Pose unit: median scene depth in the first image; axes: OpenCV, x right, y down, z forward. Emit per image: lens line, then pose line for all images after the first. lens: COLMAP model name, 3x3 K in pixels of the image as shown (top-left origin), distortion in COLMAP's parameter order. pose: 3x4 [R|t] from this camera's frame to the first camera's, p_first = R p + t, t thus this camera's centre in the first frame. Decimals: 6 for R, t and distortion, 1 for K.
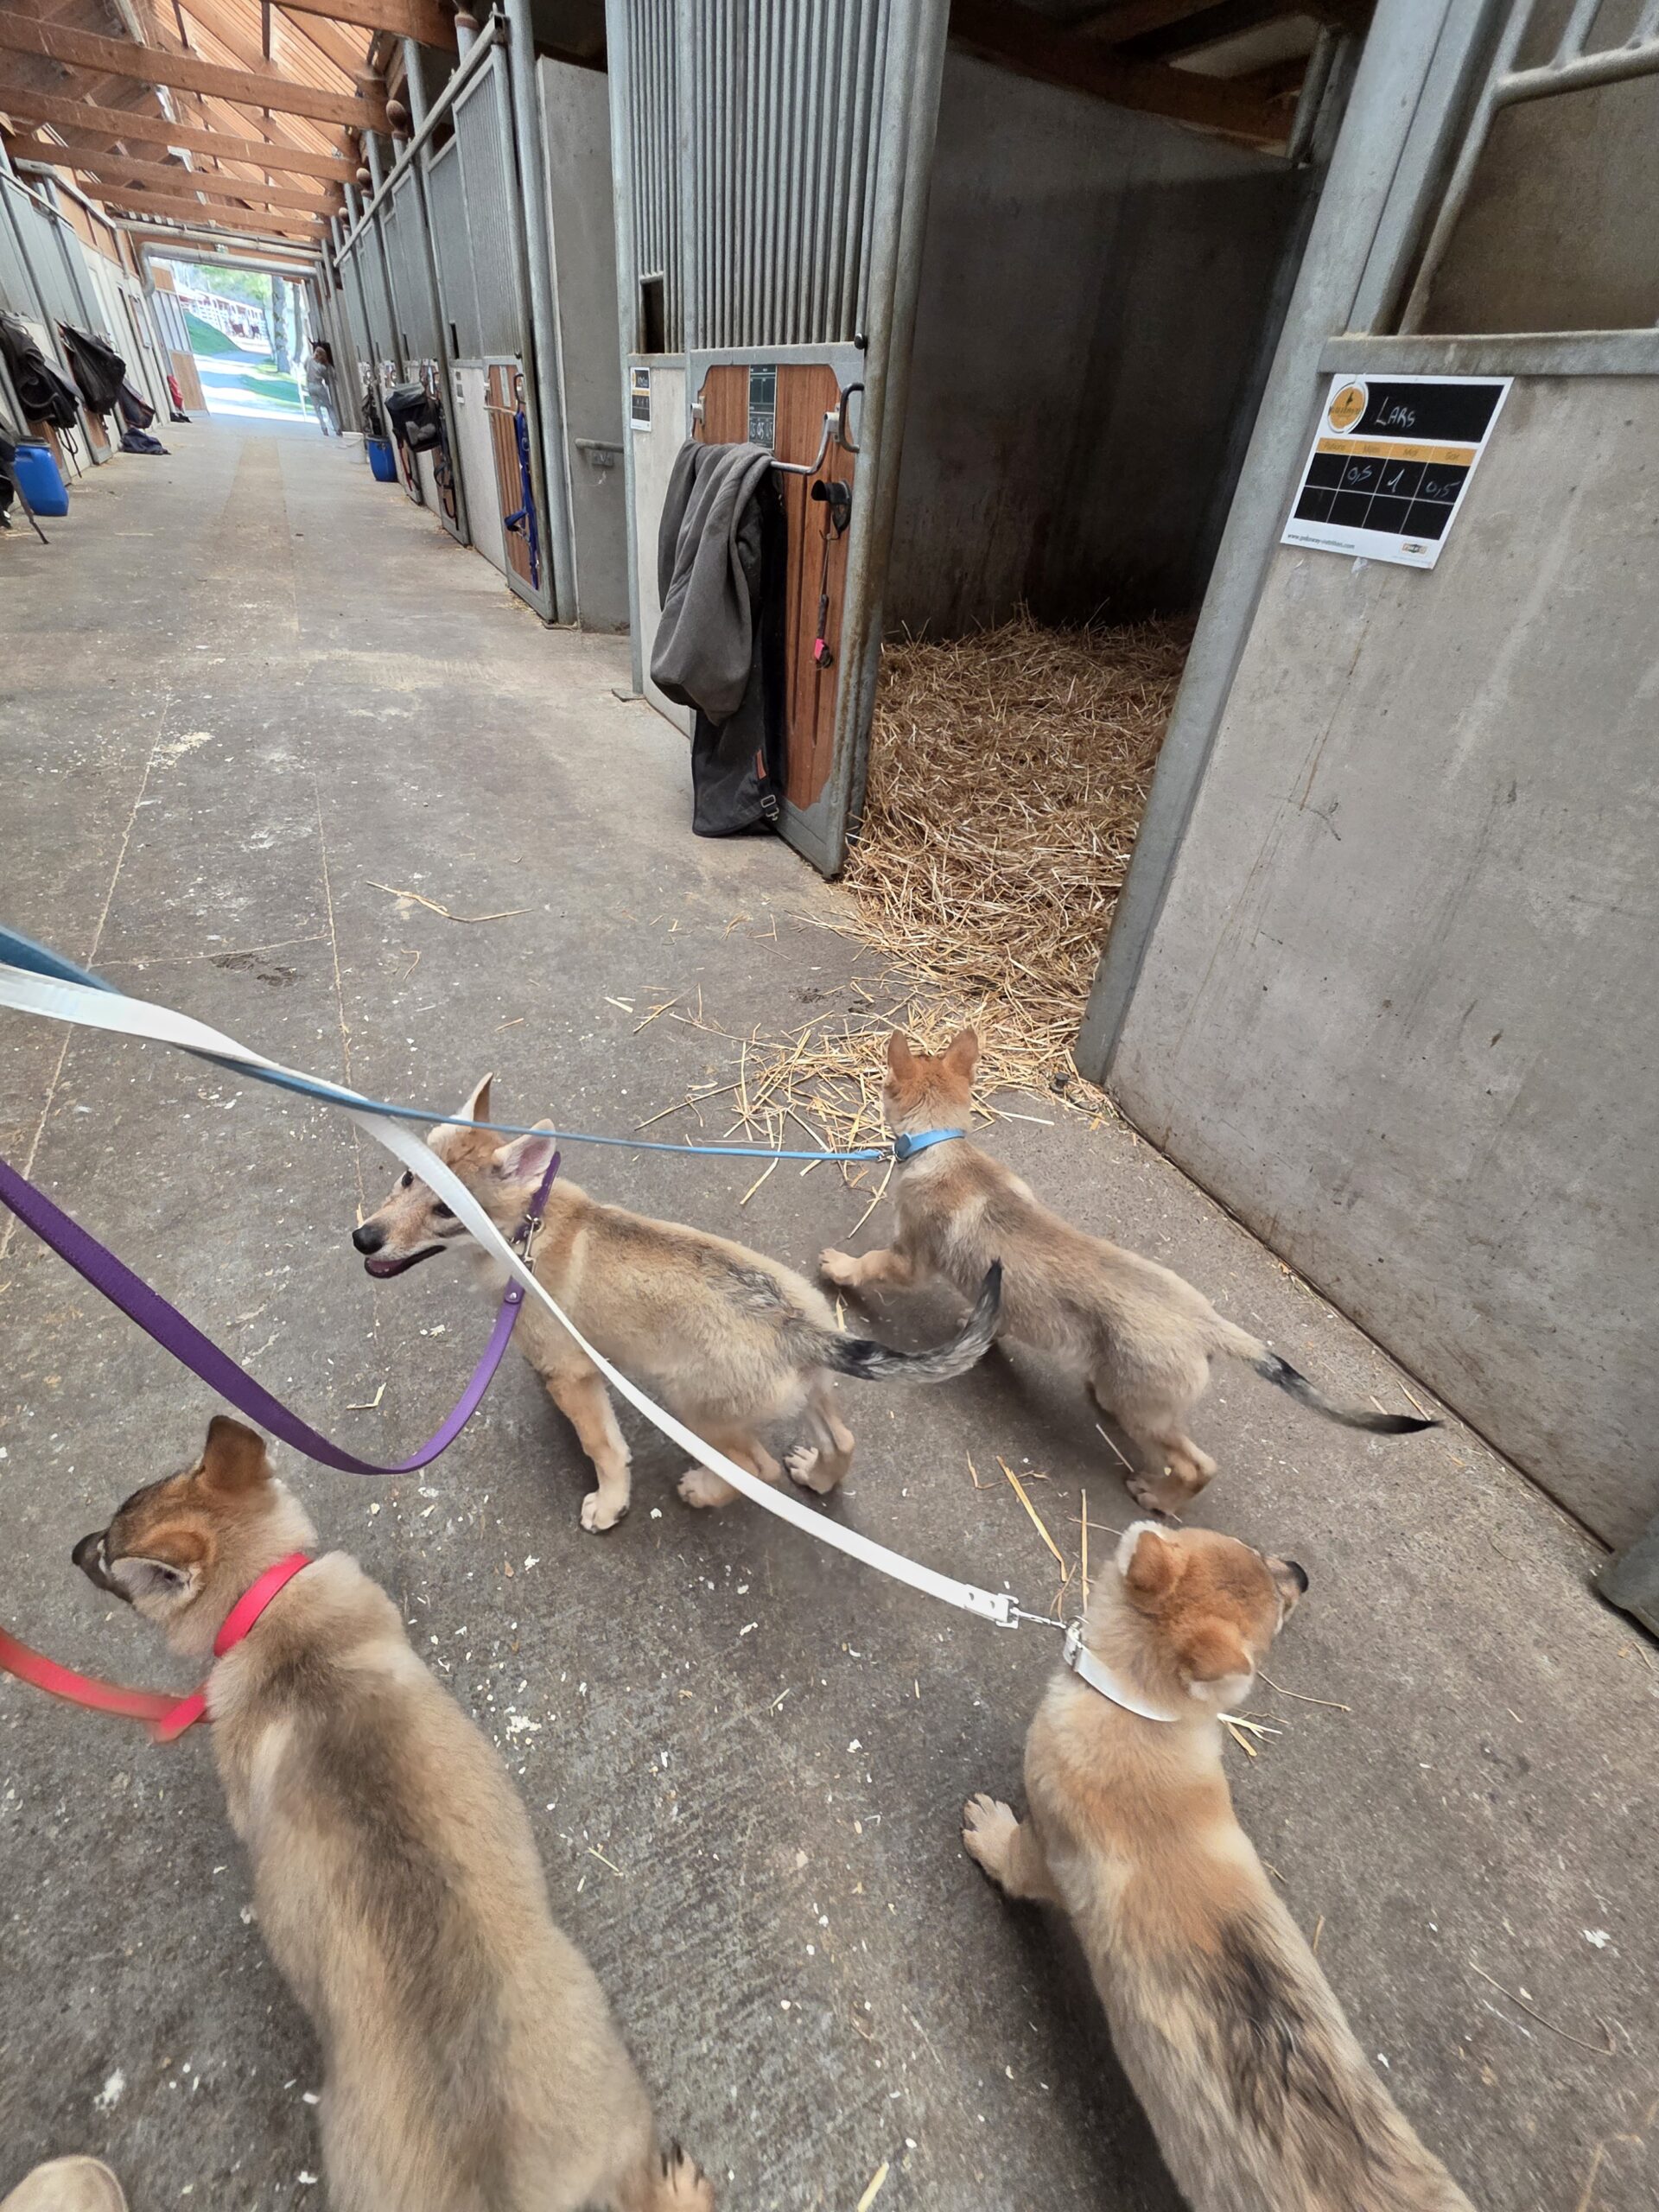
lens RADIAL K [[895.8, 0, 837.1], [0, 895.8, 1092.9], [0, 0, 1]] dist [0.002308, -0.000036]
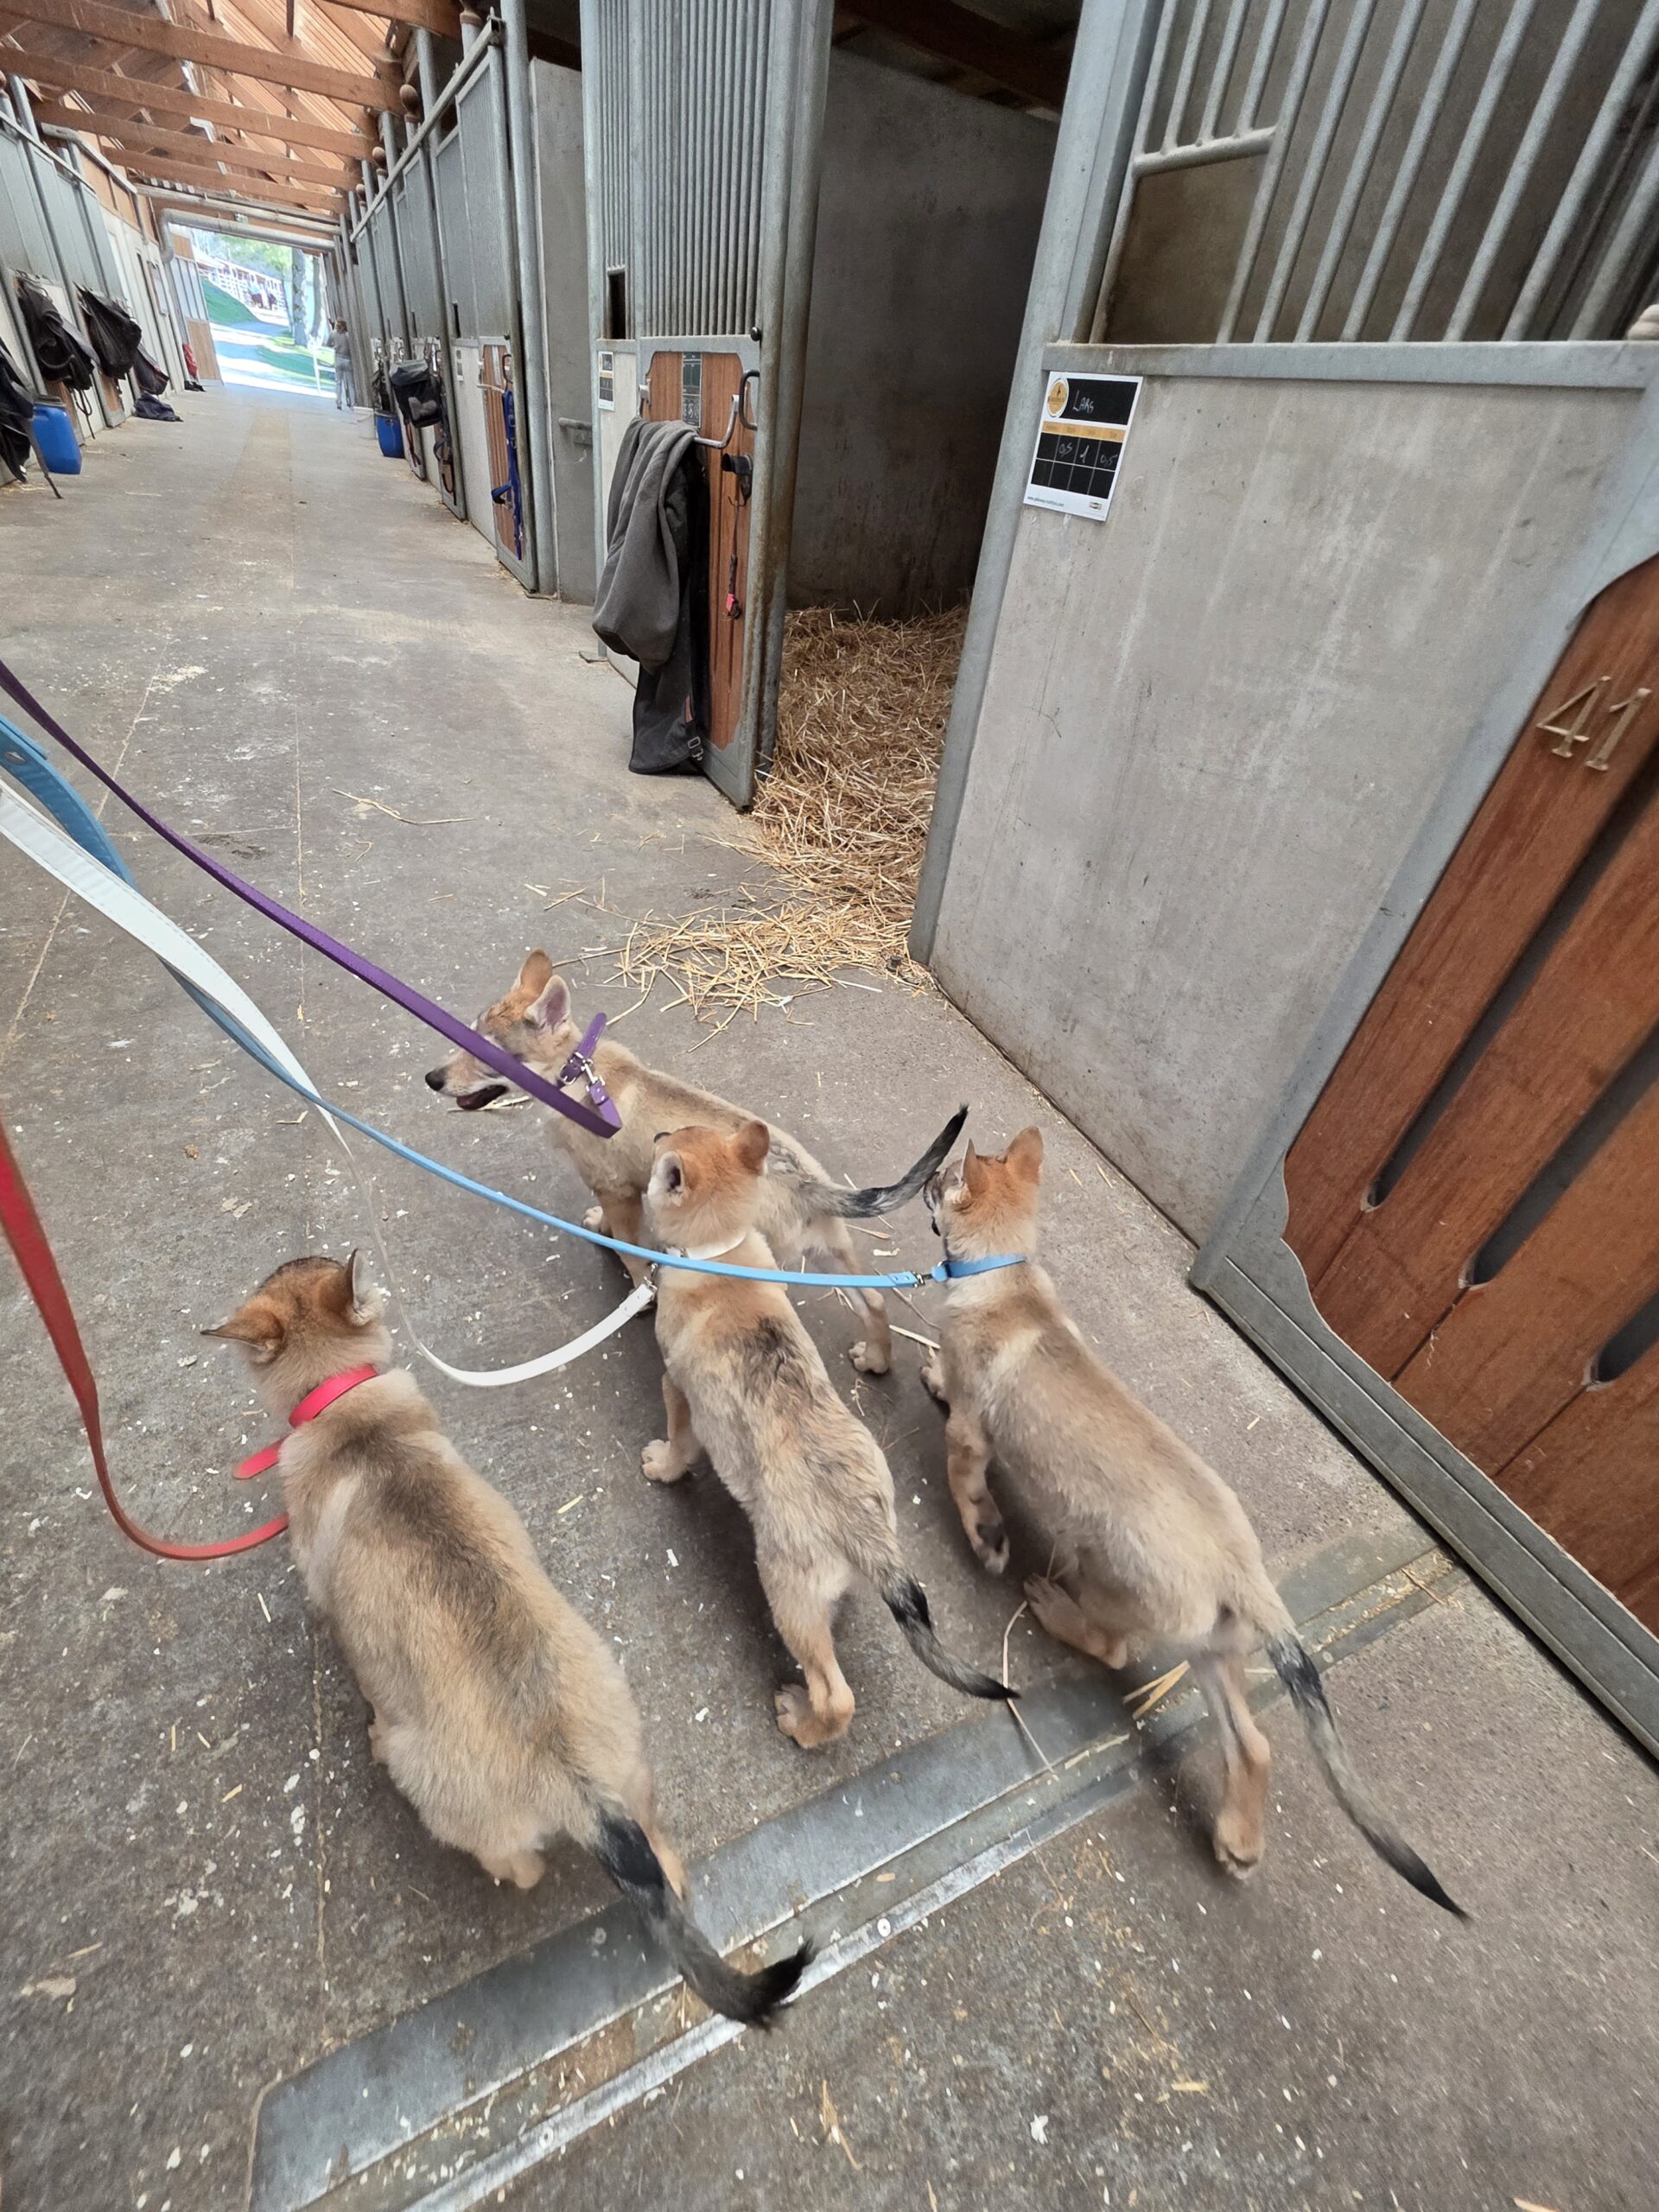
lens RADIAL K [[905.9, 0, 829.5], [0, 905.9, 1106.0], [0, 0, 1]] dist [0.015989, -0.004463]
pose [[0.999109, 0.041688, -0.006603, 0.123602], [-0.041666, 0.999125, 0.003491, 0.124904], [0.006743, -0.003213, 0.999972, -0.152270]]
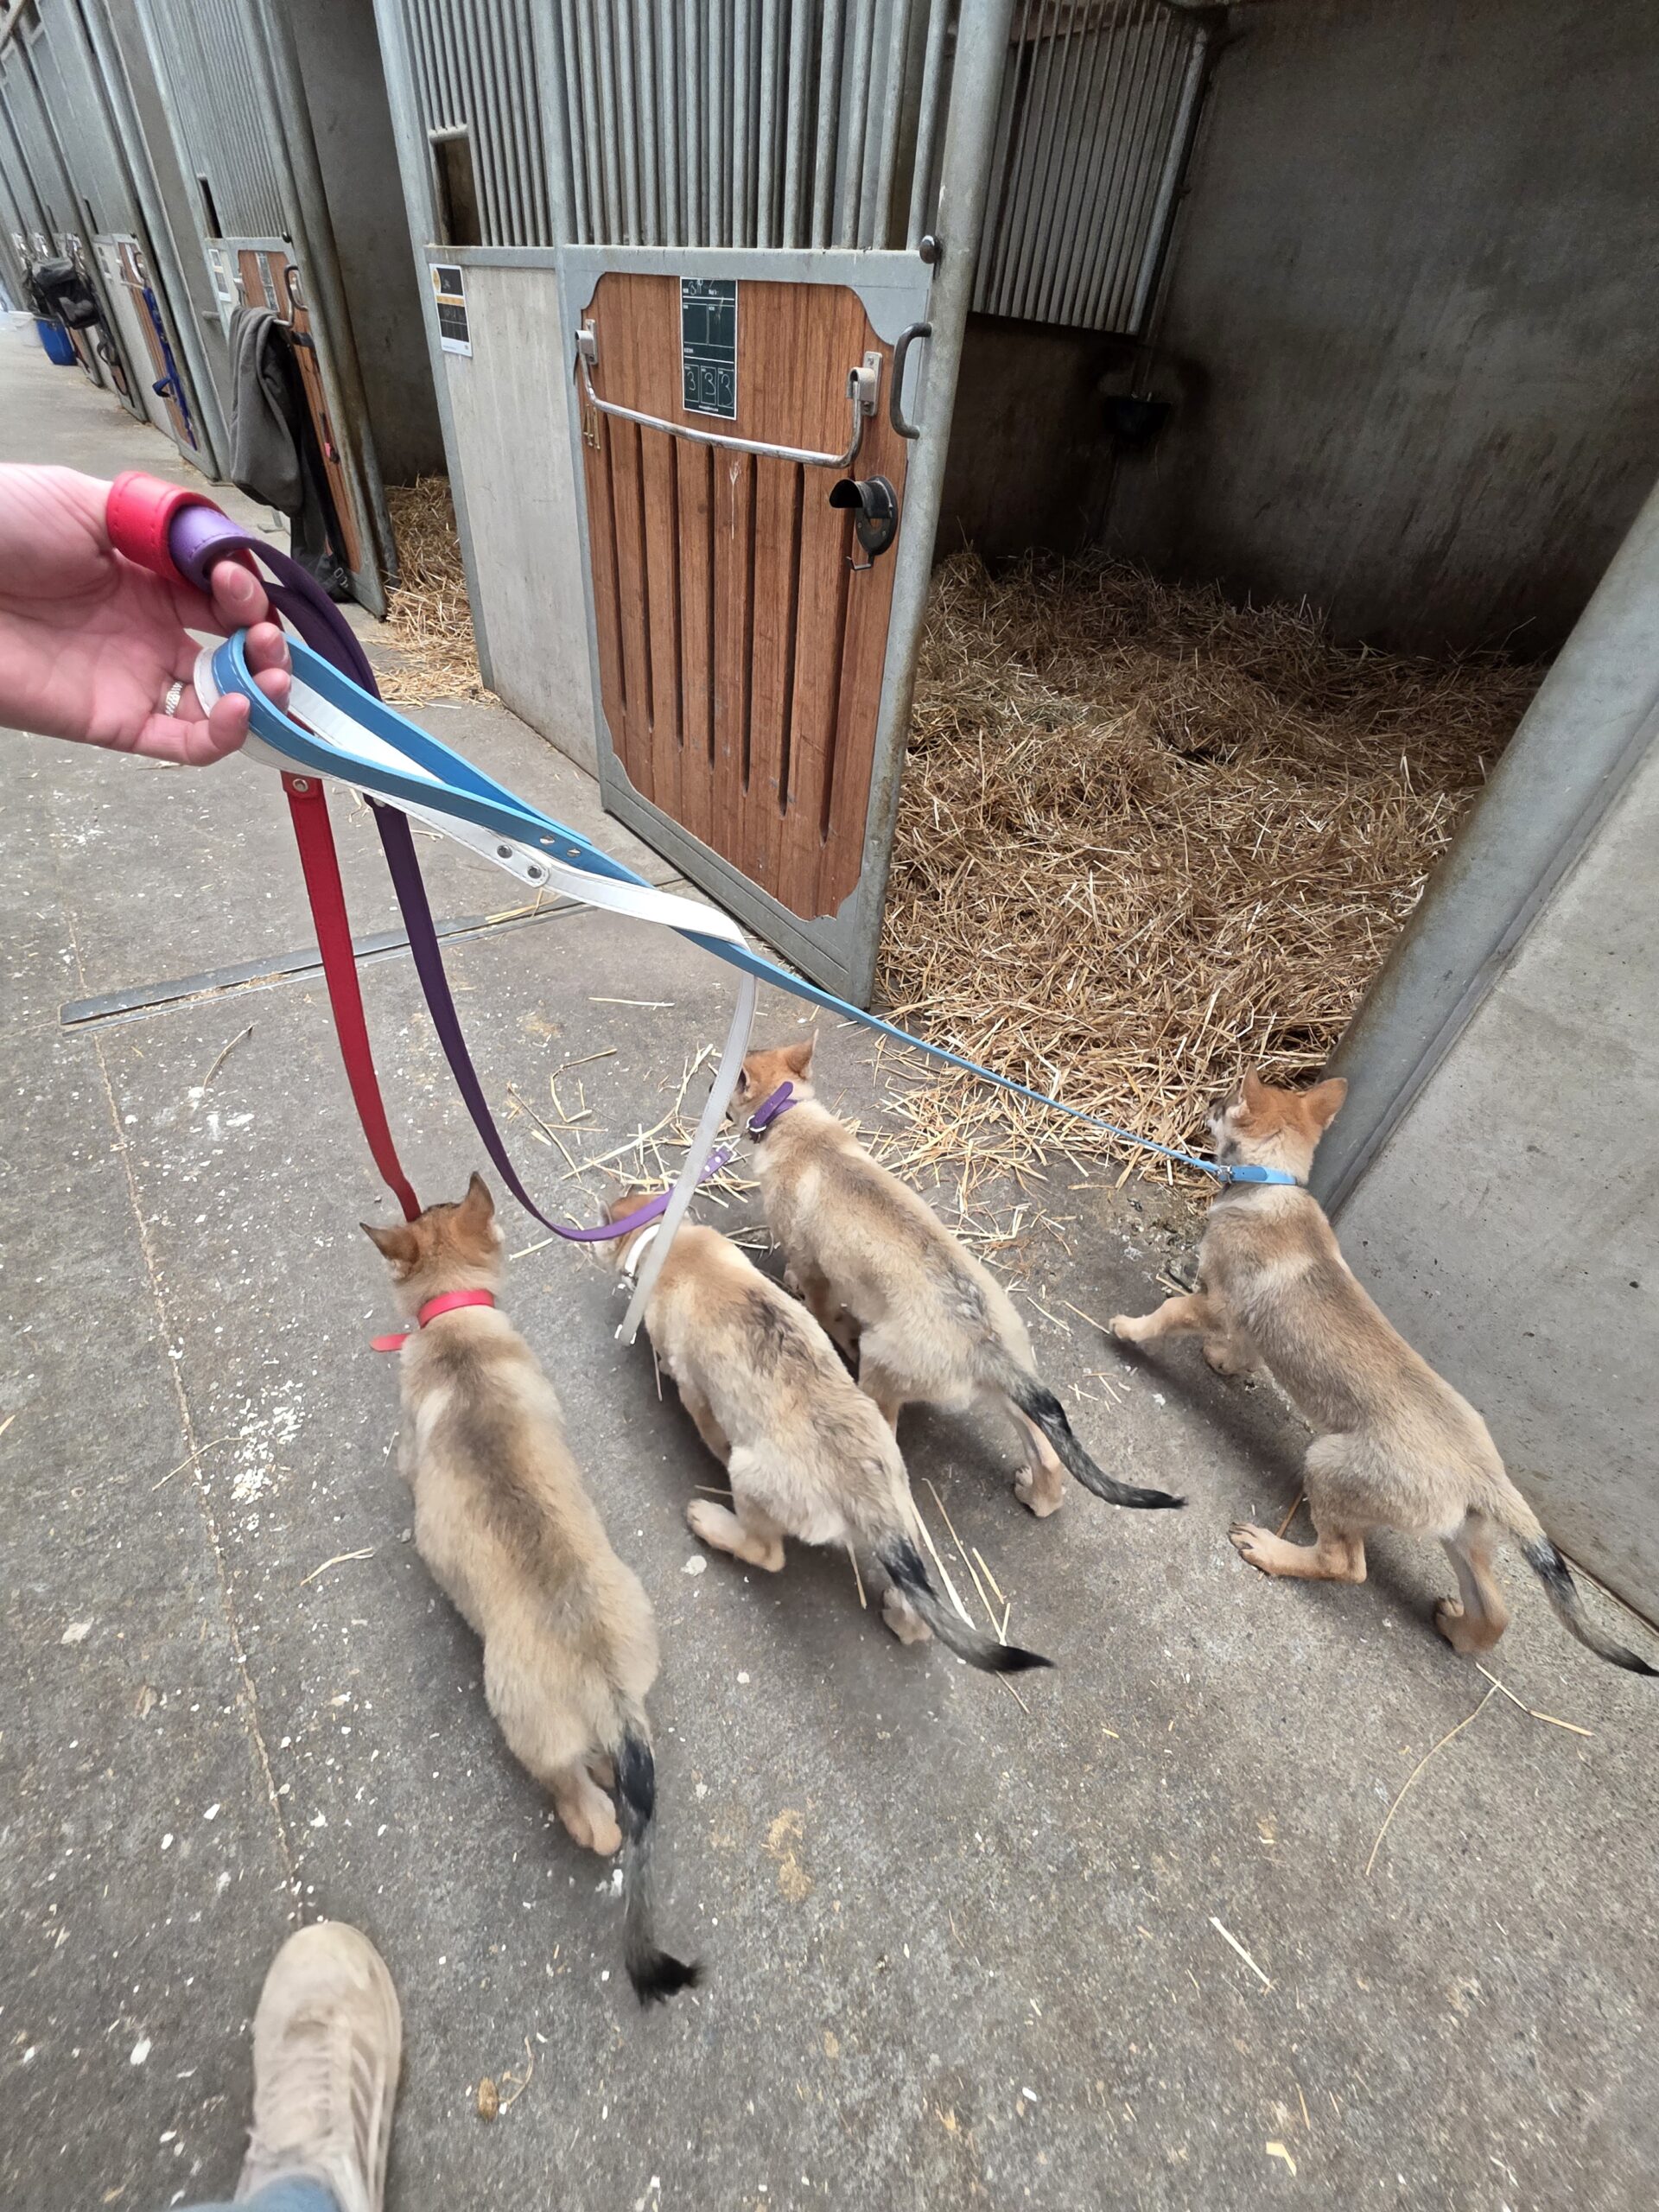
lens RADIAL K [[883.4, 0, 839.7], [0, 883.4, 1094.1], [0, 0, 1]] dist [0.001680, 0.000073]
pose [[0.983042, -0.120093, 0.138584, 0.431743], [0.107954, 0.989886, 0.092039, 0.478800], [-0.148235, -0.075517, 0.986065, -0.614792]]
